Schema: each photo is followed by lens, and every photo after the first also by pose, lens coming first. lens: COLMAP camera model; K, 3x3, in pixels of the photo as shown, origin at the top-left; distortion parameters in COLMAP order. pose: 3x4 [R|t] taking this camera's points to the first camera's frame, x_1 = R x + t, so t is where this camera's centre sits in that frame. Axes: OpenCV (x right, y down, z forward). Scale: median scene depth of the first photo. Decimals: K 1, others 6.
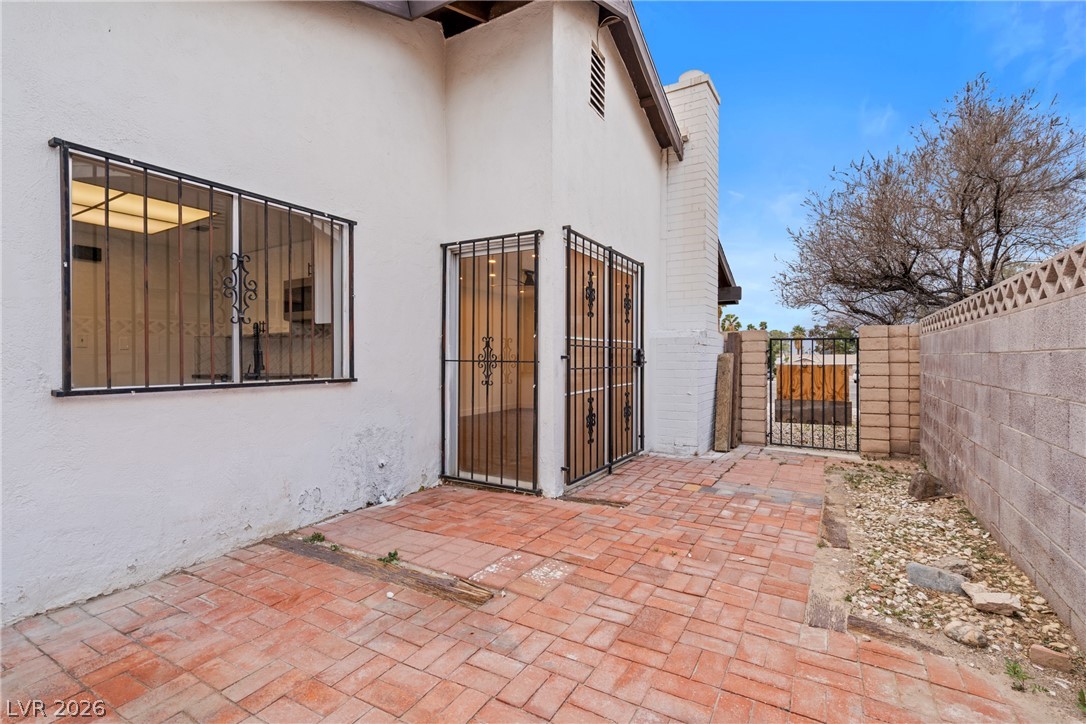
lens RADIAL K [[490.9, 0, 552.2], [0, 490.9, 361.1], [0, 0, 1]] dist [-0.001480, 0.000529]
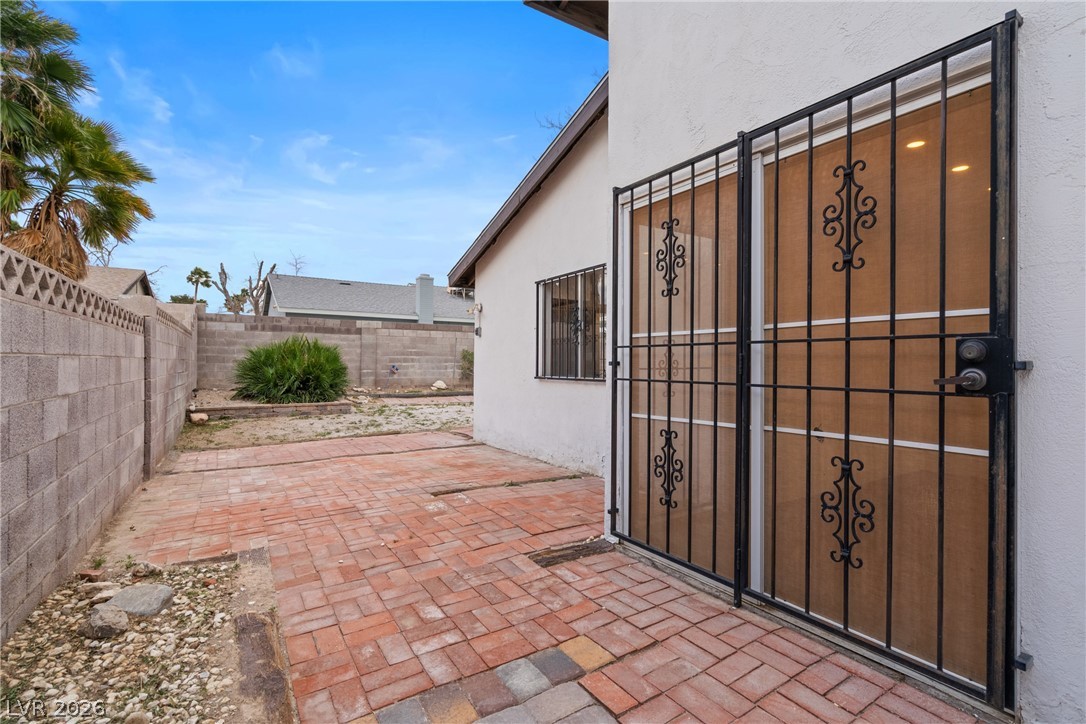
lens RADIAL K [[500.5, 0, 545.3], [0, 500.5, 361.8], [0, 0, 1]] dist [-0.006204, 0.002839]
pose [[-0.458440, -0.007089, -0.888697, 0.744208], [-0.009579, 0.999950, -0.003035, -0.006743], [0.888674, 0.007121, -0.458485, 1.231397]]
